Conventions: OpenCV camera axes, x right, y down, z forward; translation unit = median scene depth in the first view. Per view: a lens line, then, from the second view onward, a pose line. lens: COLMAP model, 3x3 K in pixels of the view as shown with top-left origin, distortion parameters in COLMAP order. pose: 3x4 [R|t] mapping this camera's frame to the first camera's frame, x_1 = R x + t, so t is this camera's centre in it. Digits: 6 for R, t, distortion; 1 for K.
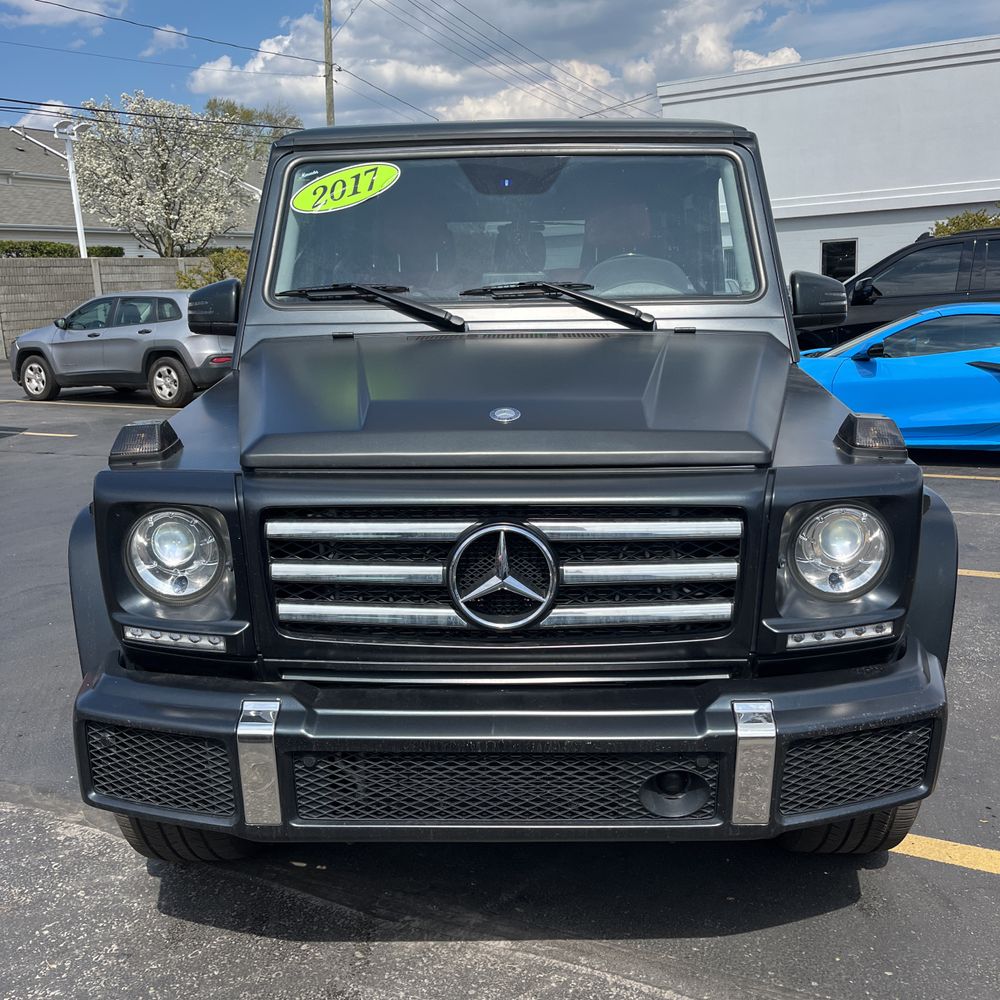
lens RADIAL K [[1031.7, 0, 505.0], [0, 1031.7, 503.5], [0, 0, 1]] dist [0.025824, 0.000000]
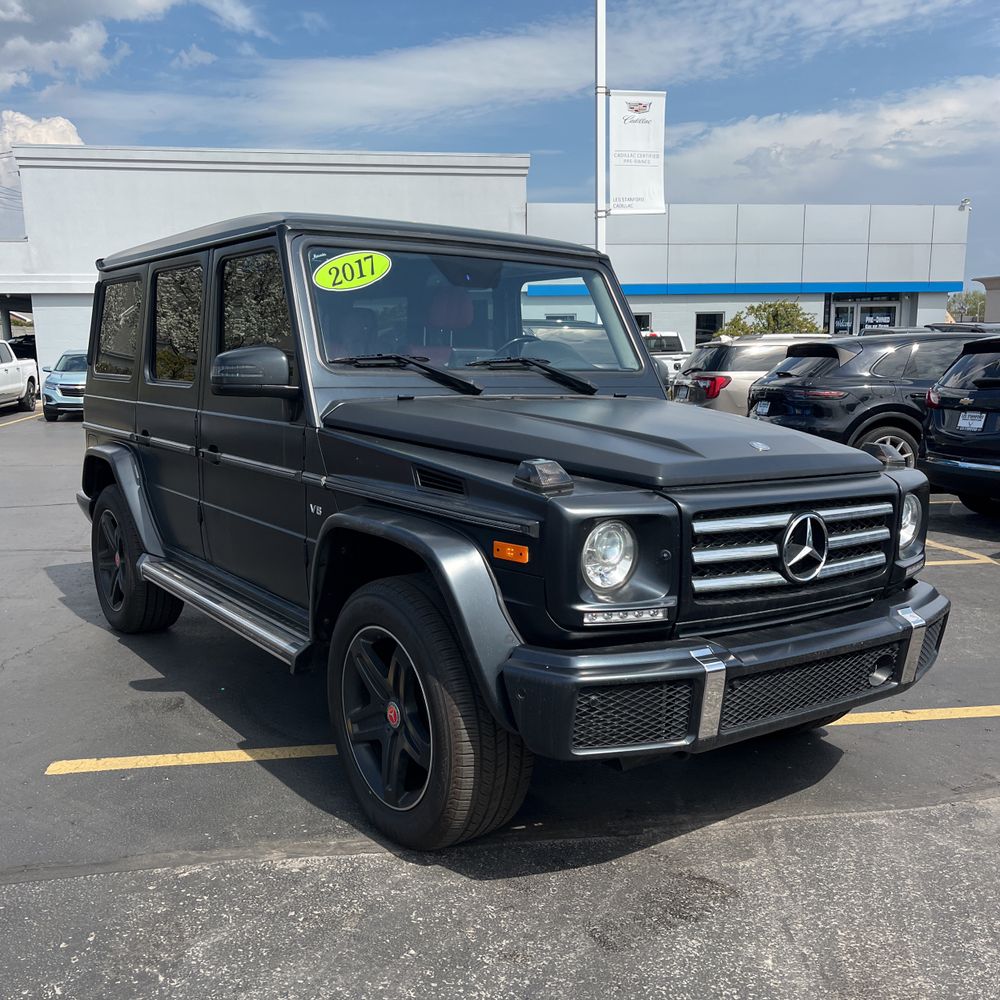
lens RADIAL K [[1031.7, 0, 499.2], [0, 1031.7, 498.0], [0, 0, 1]] dist [0.025824, 0.000000]
pose [[0.795063, -0.050489, 0.604421, -0.736147], [0.094742, 0.994635, -0.041540, 0.009394], [-0.599081, 0.090291, 0.795581, 0.011481]]
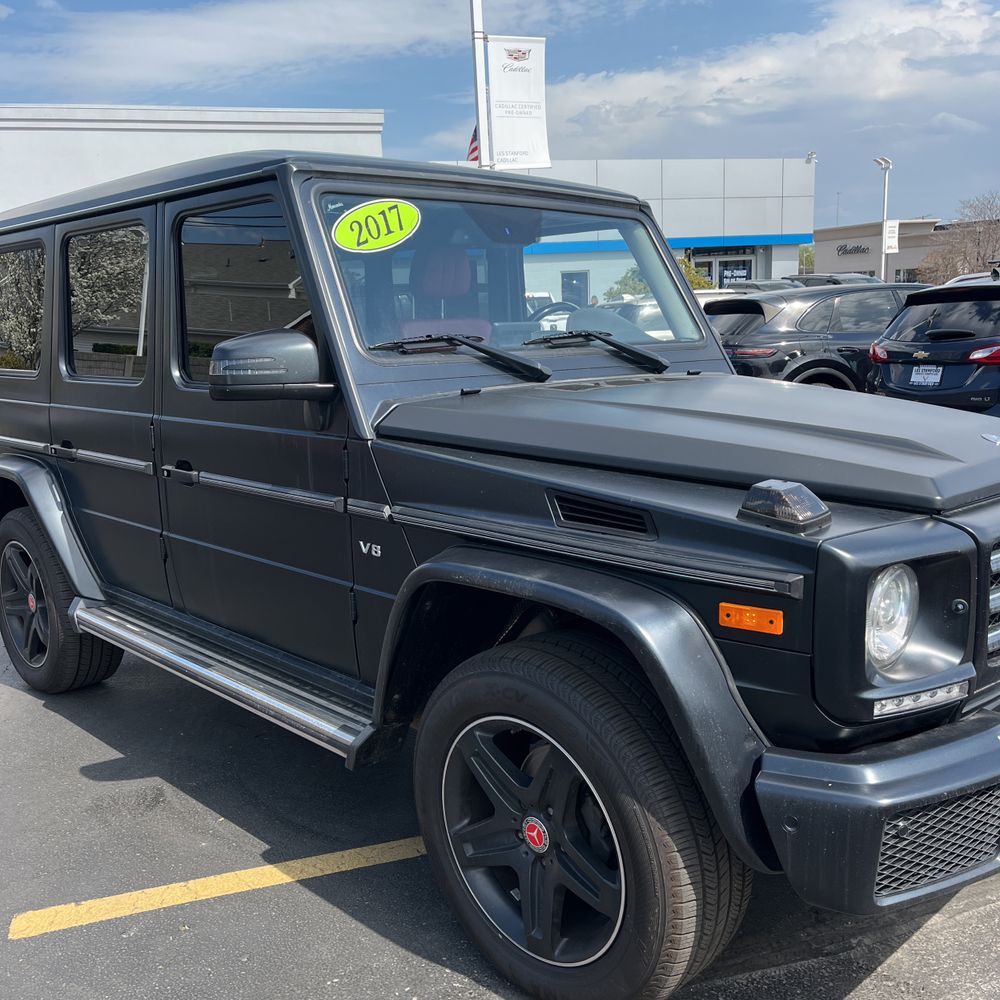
lens RADIAL K [[1031.7, 0, 498.9], [0, 1031.7, 500.9], [0, 0, 1]] dist [0.025824, 0.000000]
pose [[0.696613, -0.119153, 0.707483, -0.730538], [0.155341, 0.987770, 0.013405, -0.072230], [-0.700428, 0.100563, 0.706603, 0.338988]]
